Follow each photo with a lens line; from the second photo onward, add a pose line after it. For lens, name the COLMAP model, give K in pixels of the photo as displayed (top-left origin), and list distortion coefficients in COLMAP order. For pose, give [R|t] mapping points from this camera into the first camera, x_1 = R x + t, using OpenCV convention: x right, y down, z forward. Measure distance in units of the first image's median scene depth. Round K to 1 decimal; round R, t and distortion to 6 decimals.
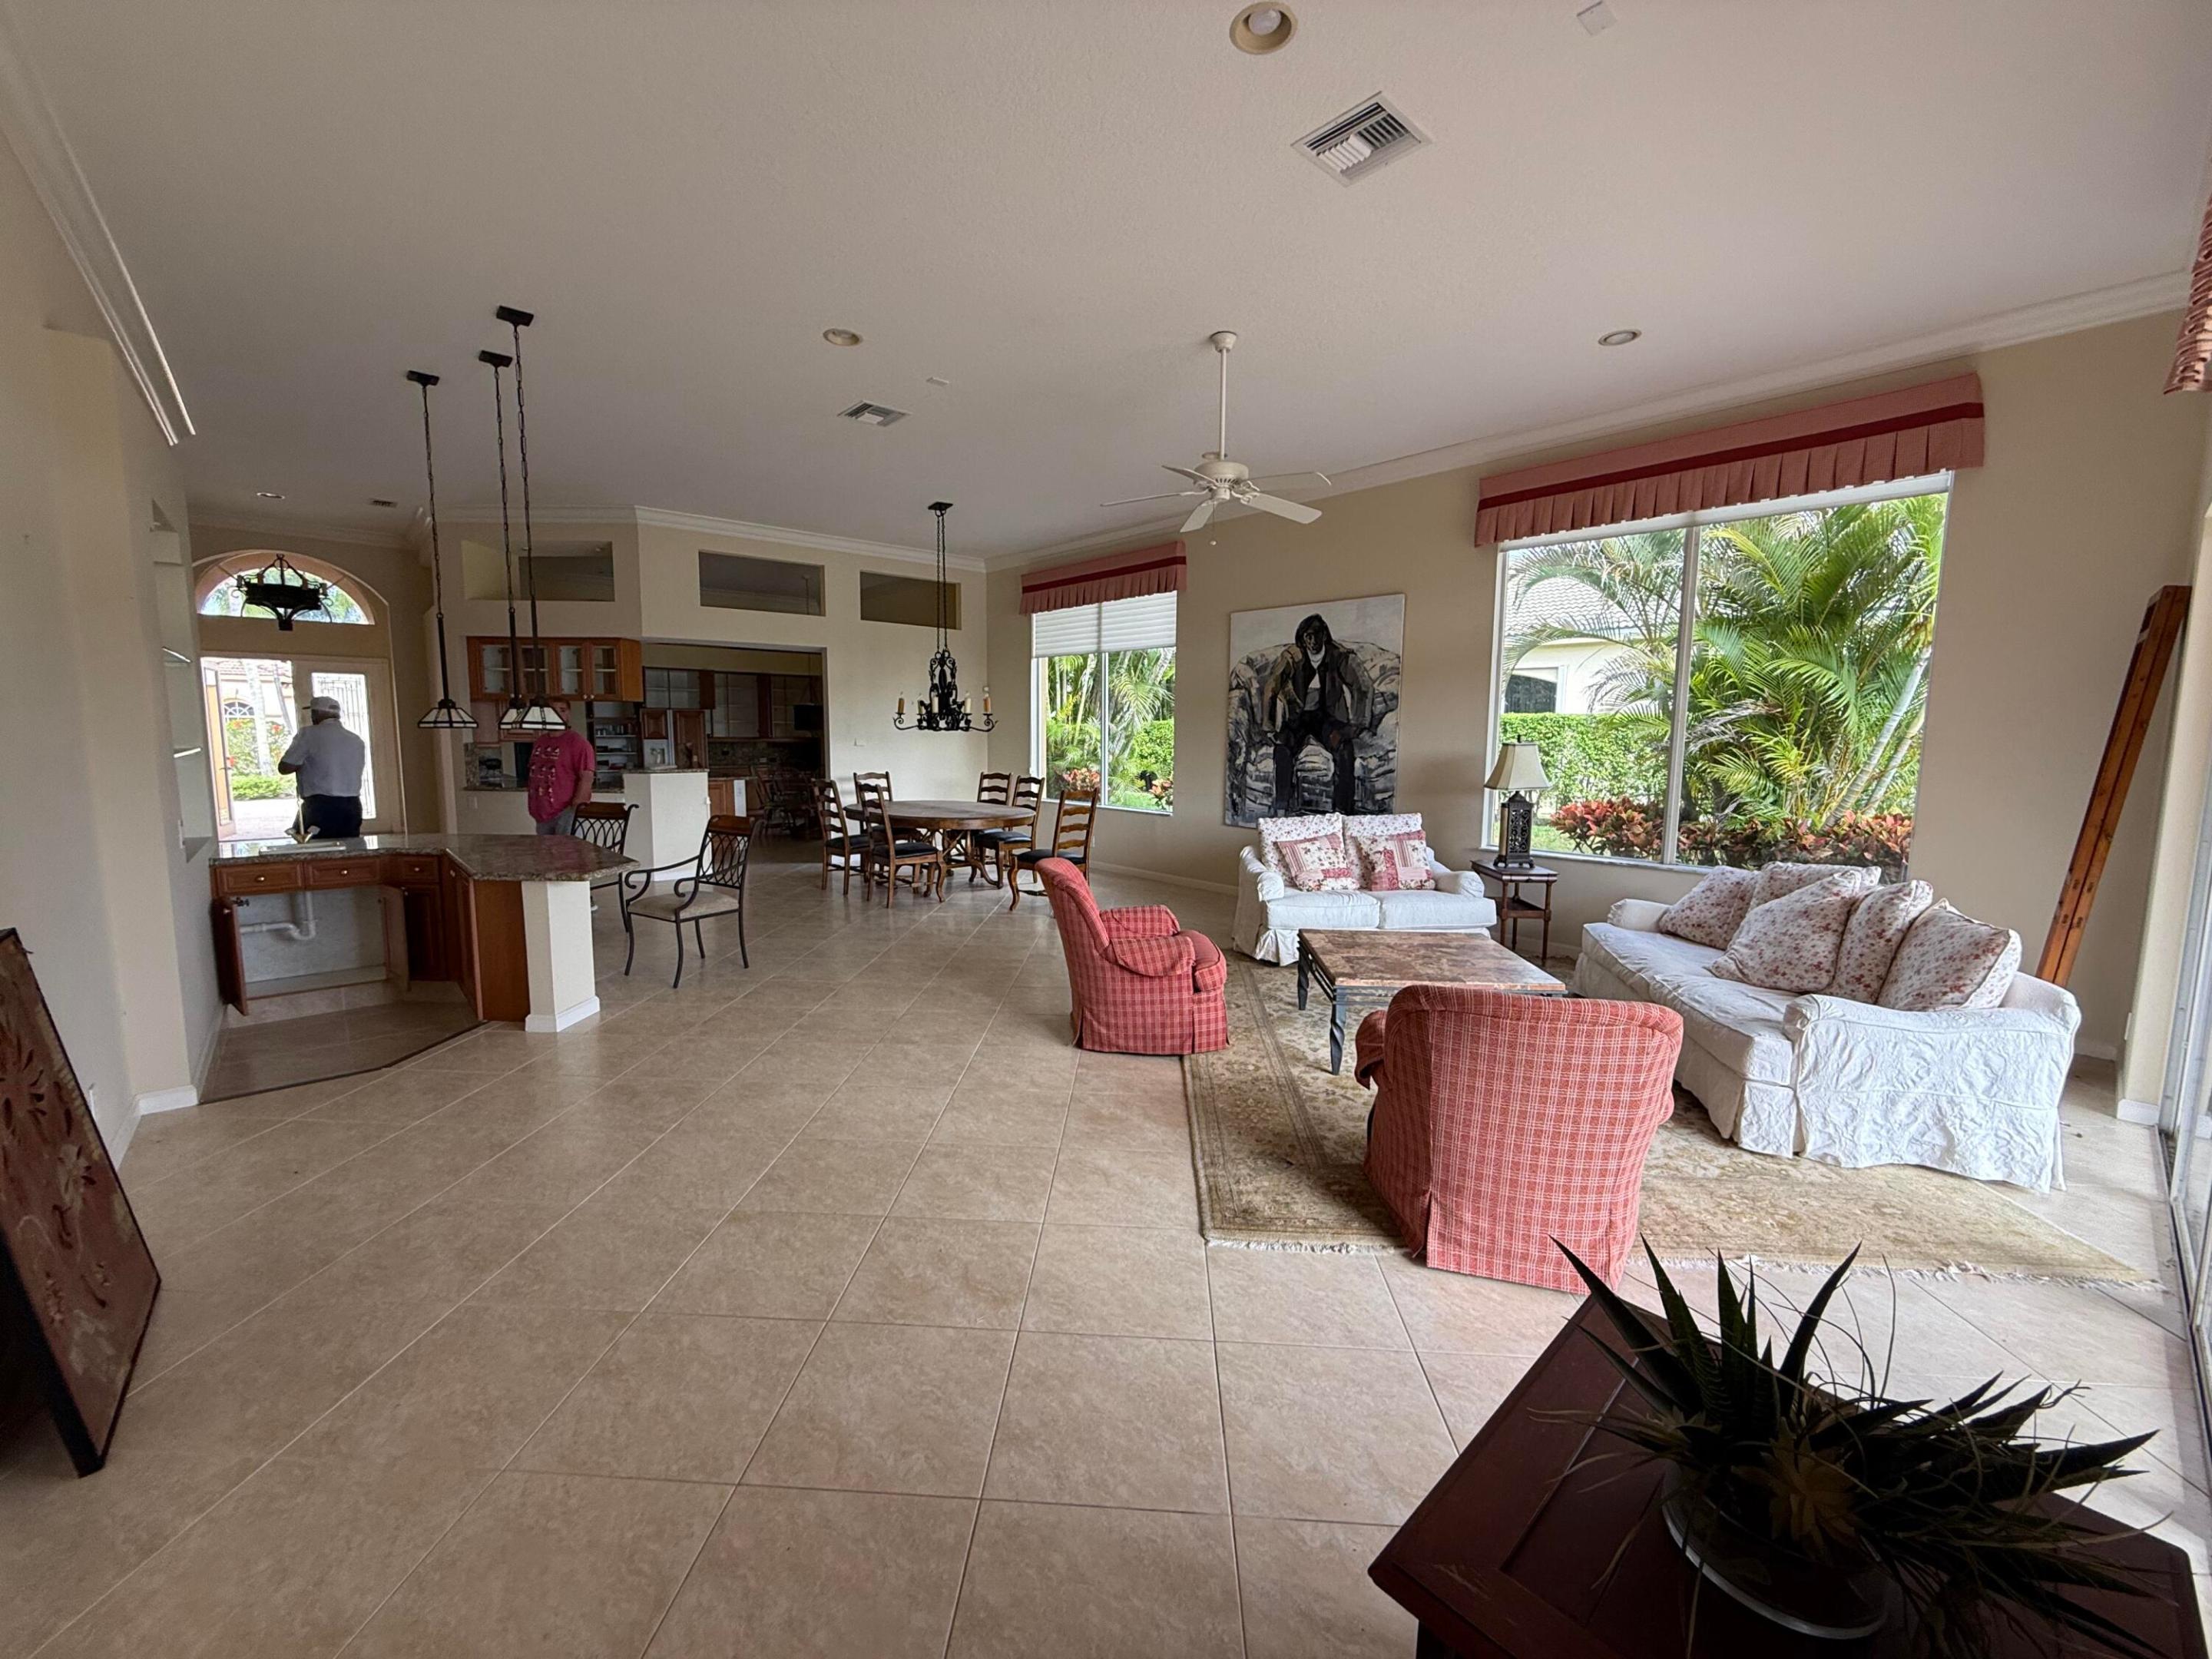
lens RADIAL K [[877.9, 0, 1100.0], [0, 877.9, 825.2], [0, 0, 1]] dist [-0.000127, 0.000028]
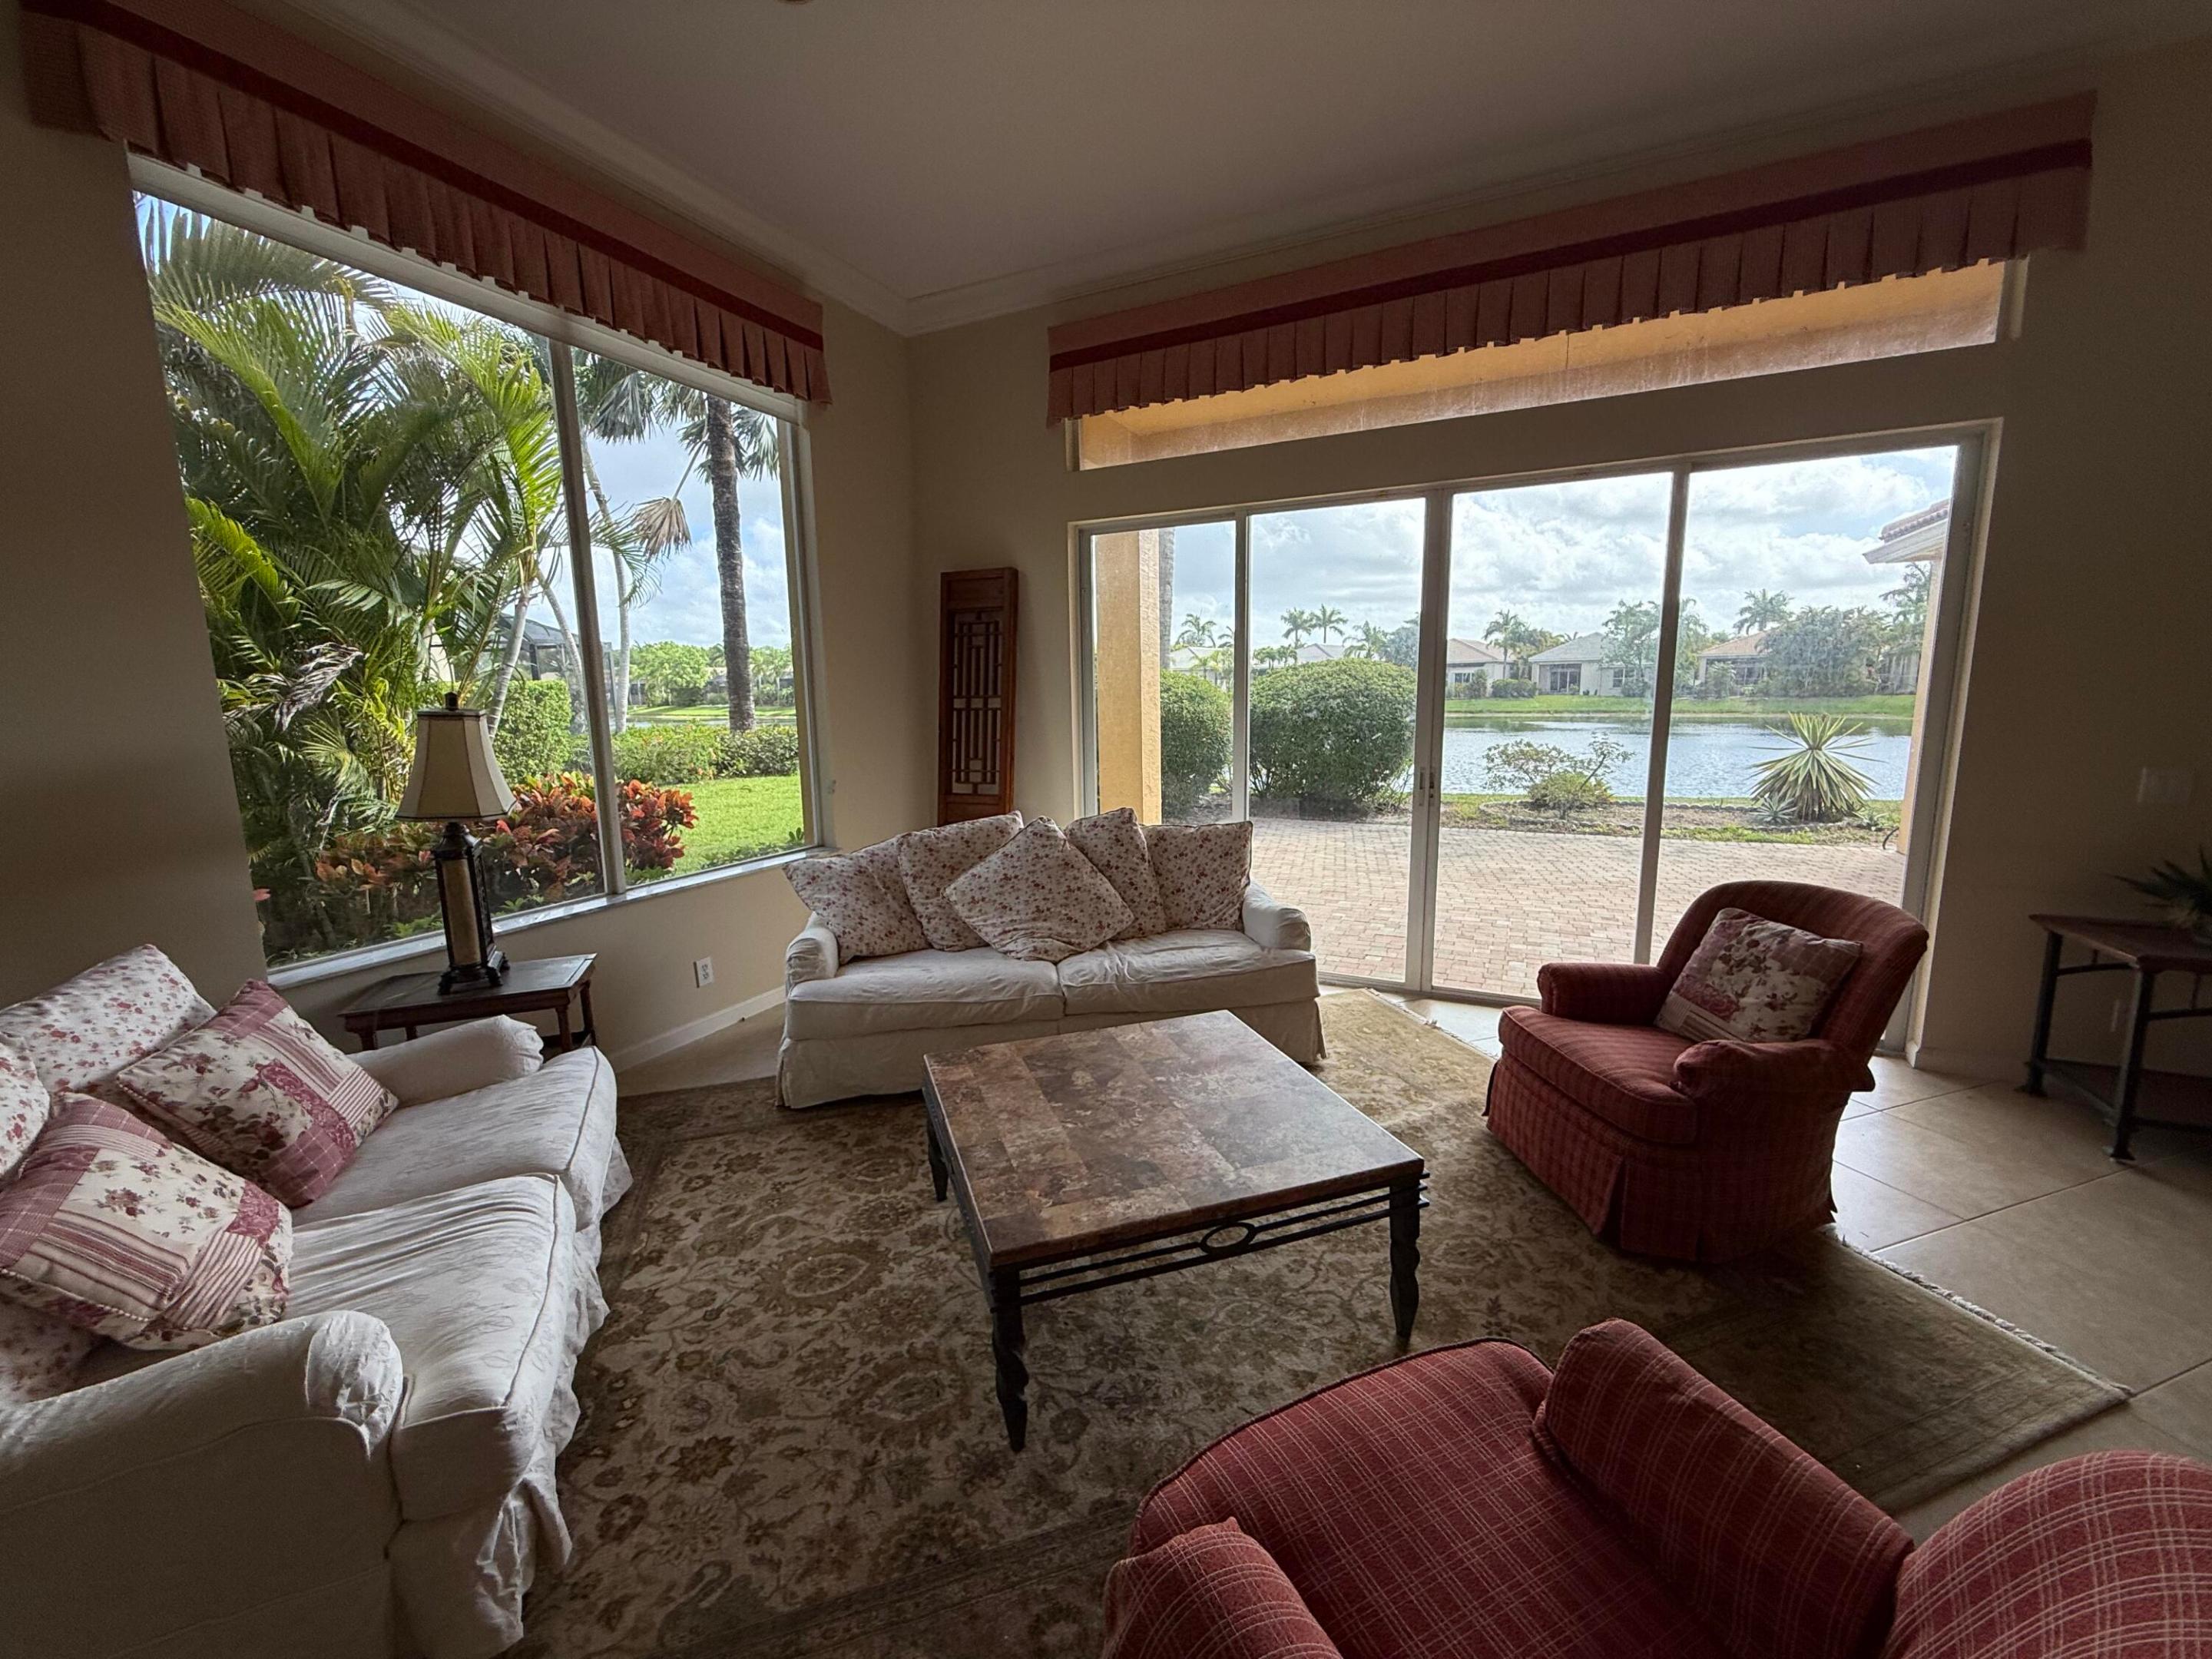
lens RADIAL K [[877.9, 0, 1100.0], [0, 877.9, 825.2], [0, 0, 1]] dist [-0.000127, 0.000028]
pose [[-0.378492, -0.147084, 0.913843, -0.048907], [0.113375, 0.972492, 0.203481, -0.071788], [-0.918635, 0.180623, -0.351405, 0.685000]]
